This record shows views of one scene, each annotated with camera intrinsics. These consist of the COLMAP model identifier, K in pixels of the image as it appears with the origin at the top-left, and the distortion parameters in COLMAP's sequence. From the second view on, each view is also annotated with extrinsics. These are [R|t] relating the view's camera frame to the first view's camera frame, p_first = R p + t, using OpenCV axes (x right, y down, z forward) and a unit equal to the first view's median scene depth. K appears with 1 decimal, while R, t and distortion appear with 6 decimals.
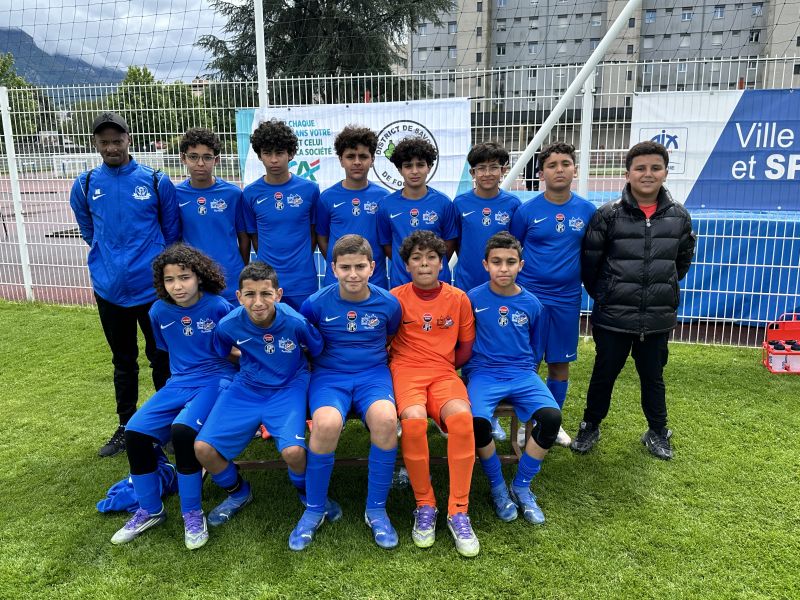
lens RADIAL K [[709.3, 0, 393.1], [0, 709.3, 308.2], [0, 0, 1]] dist [0.003549, -0.003151]
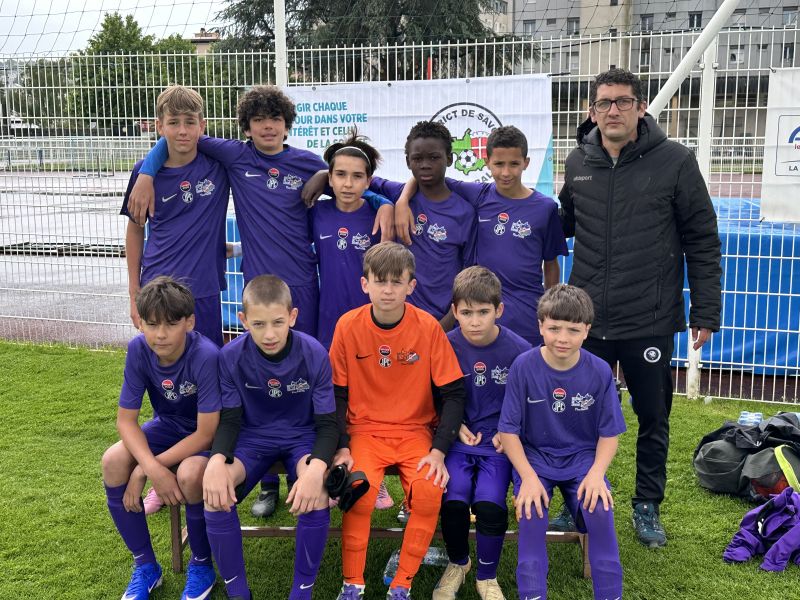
lens RADIAL K [[1062.0, 0, 397.6], [0, 1062.0, 296.9], [0, 0, 1]] dist [0.006582, 0.069684]
pose [[0.996729, 0.017461, -0.078909, 0.036972], [-0.022771, 0.997500, -0.066898, 0.017591], [0.077544, 0.068476, 0.994635, -0.112945]]
